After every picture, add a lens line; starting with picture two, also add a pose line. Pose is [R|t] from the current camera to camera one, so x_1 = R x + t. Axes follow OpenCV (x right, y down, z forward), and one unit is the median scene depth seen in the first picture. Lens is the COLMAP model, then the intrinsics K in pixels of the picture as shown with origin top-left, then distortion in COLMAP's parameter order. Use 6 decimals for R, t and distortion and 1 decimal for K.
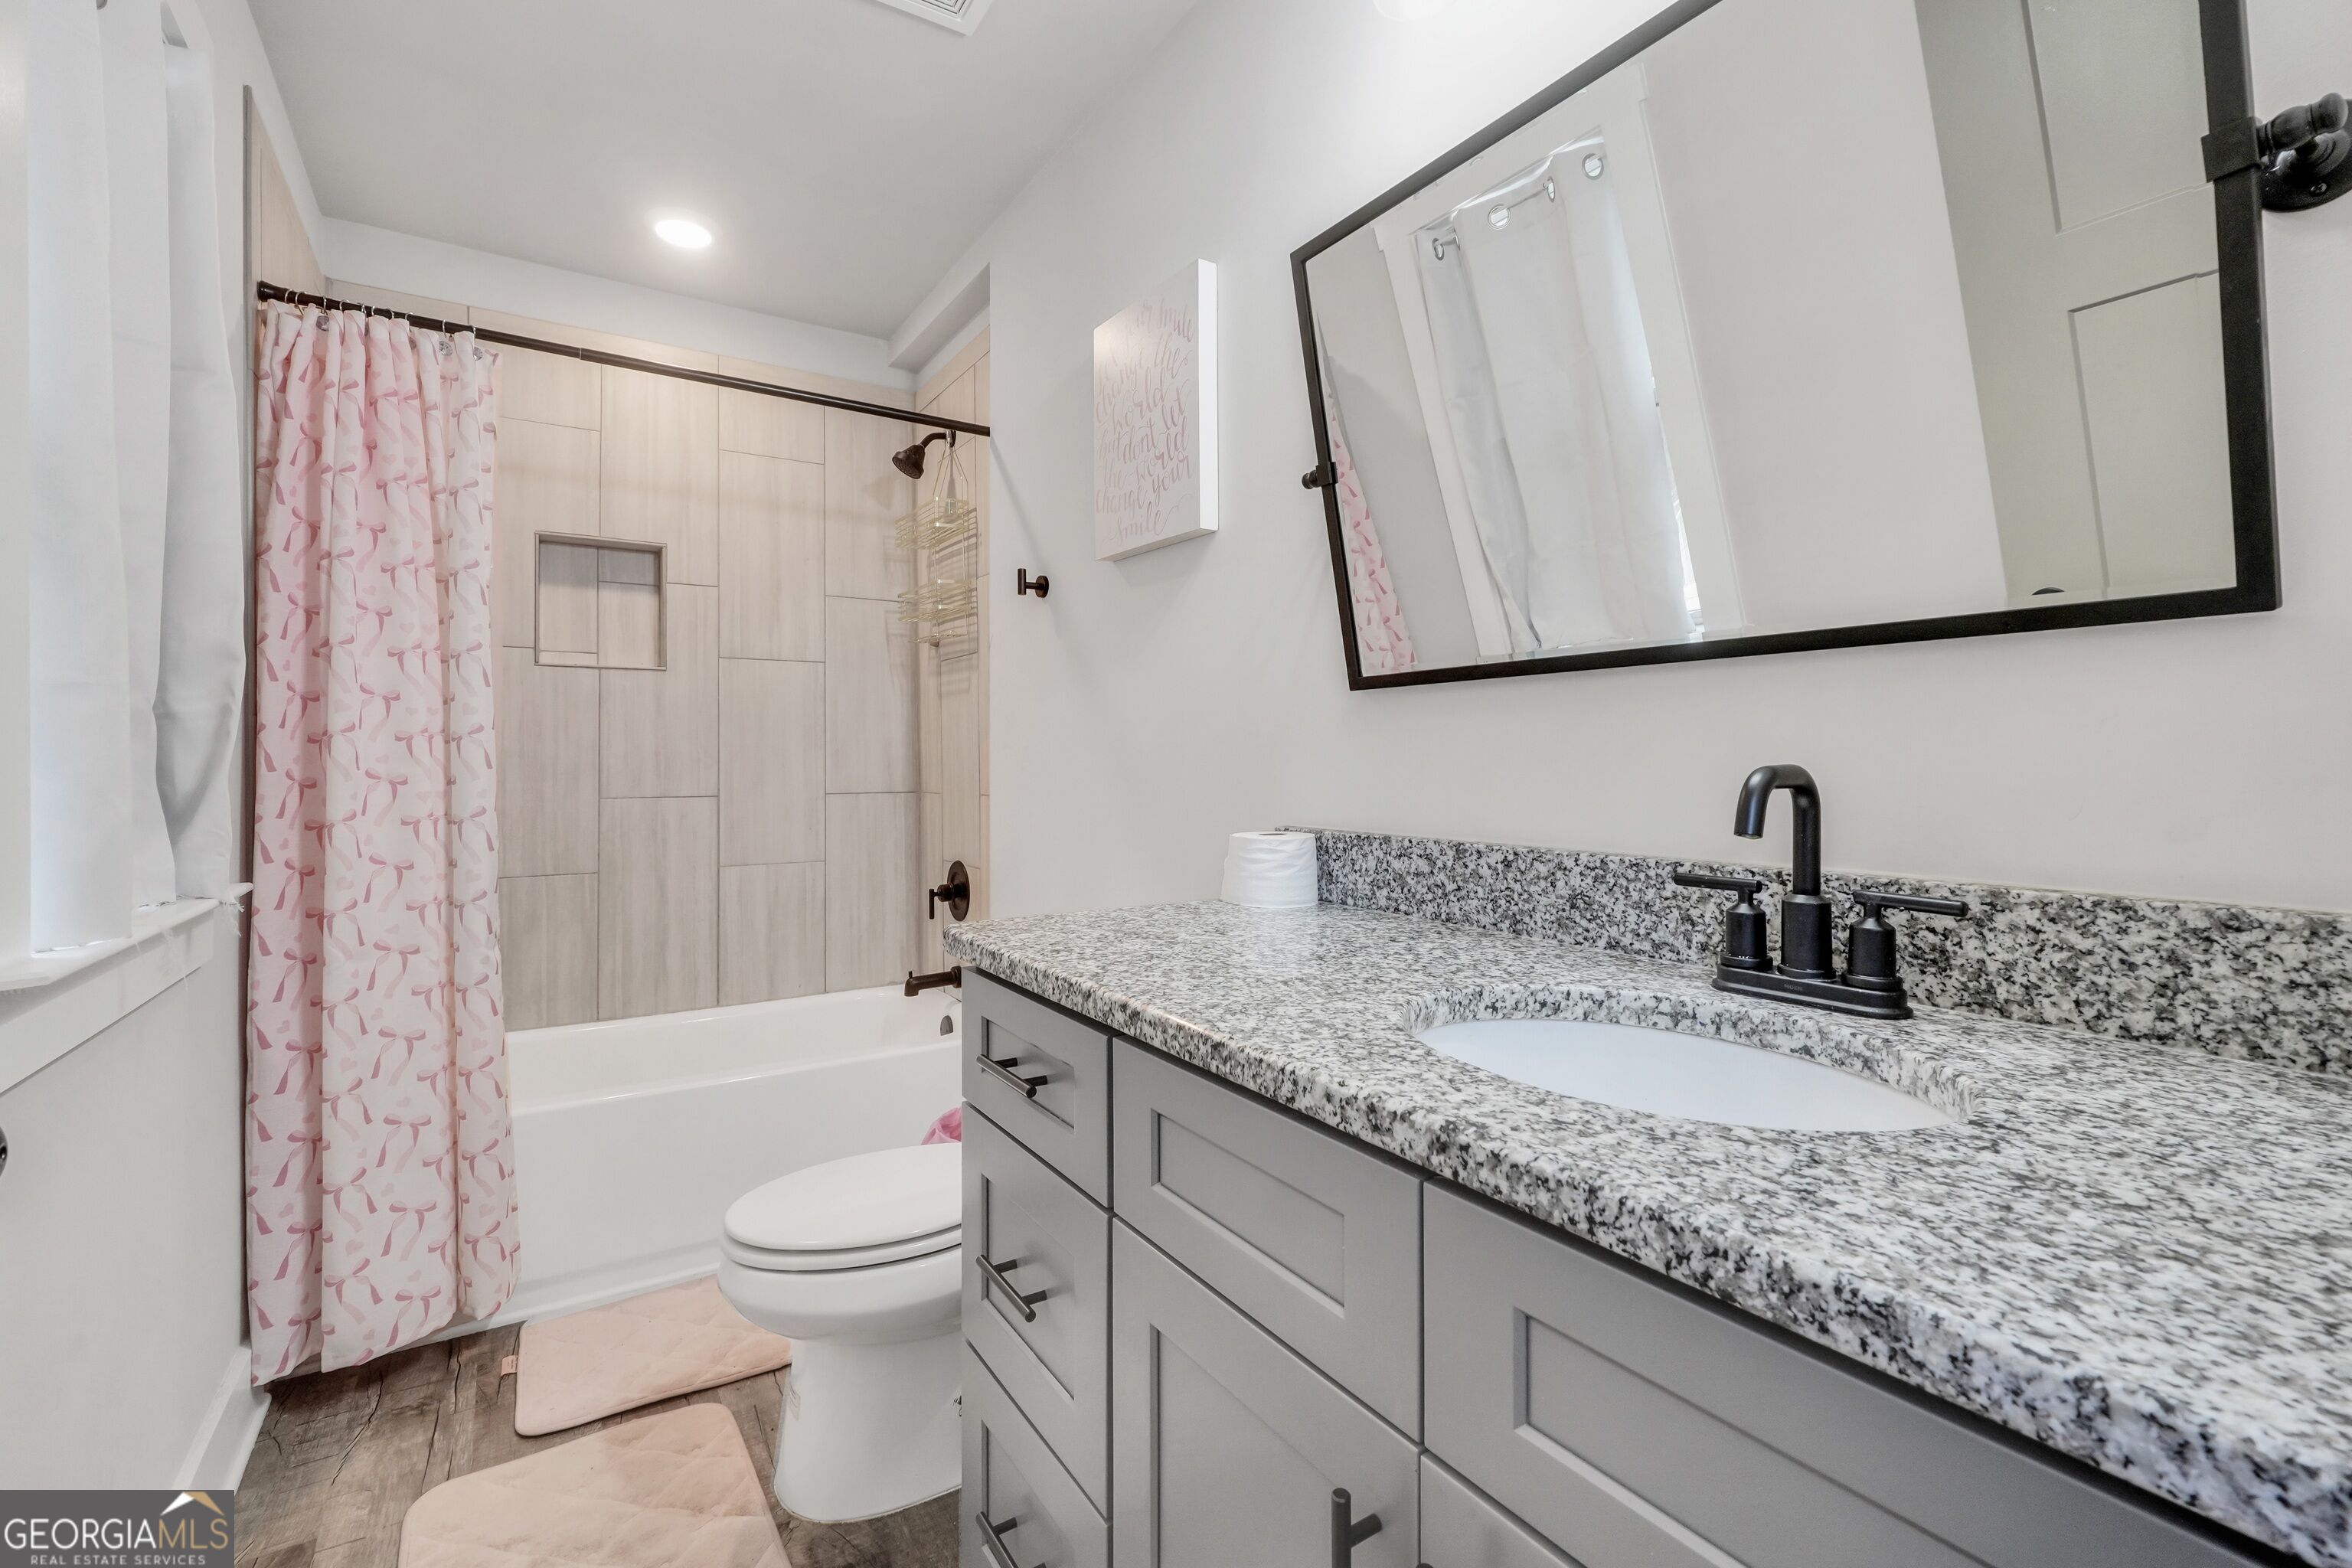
lens RADIAL K [[999.5, 0, 1165.4], [0, 999.5, 769.5], [0, 0, 1]] dist [-0.021465, 0.008094]
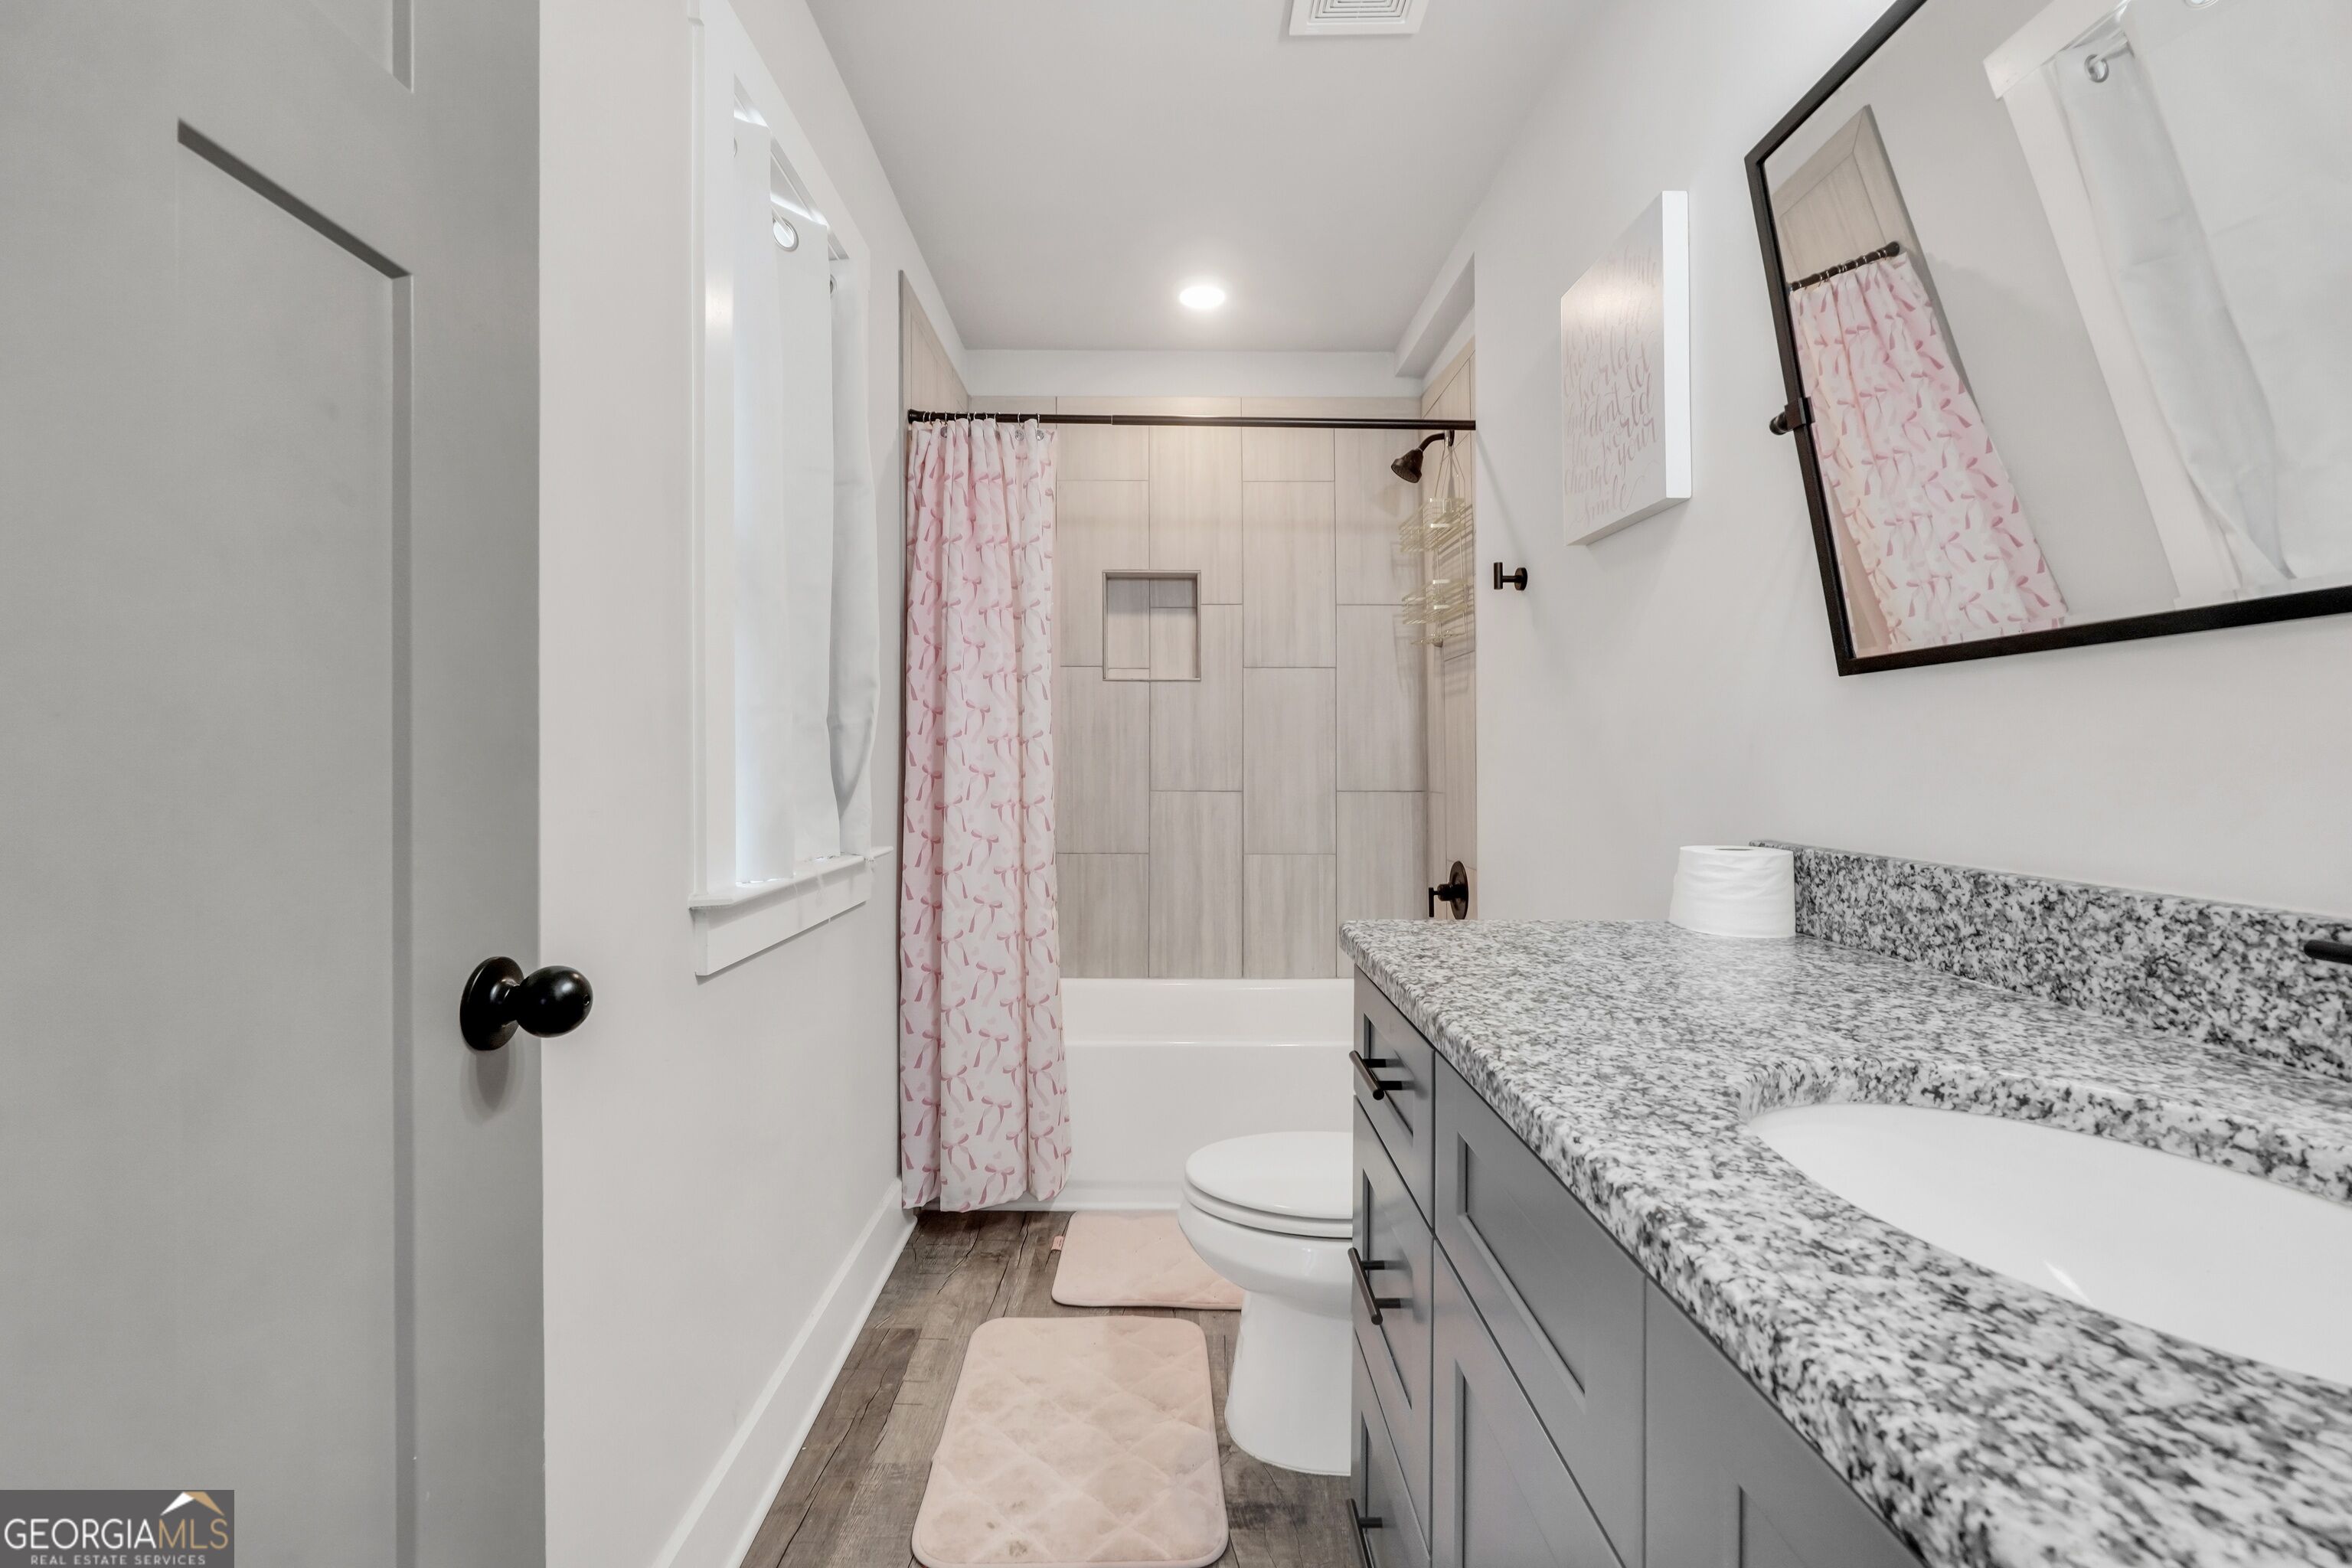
lens RADIAL K [[979.2, 0, 1171.3], [0, 979.2, 775.2], [0, 0, 1]] dist [-0.020875, 0.009038]
pose [[0.847467, 0.012807, -0.530693, 0.115730], [-0.009277, 0.999914, 0.009316, -0.001231], [0.530767, -0.002972, 0.847513, 0.037643]]
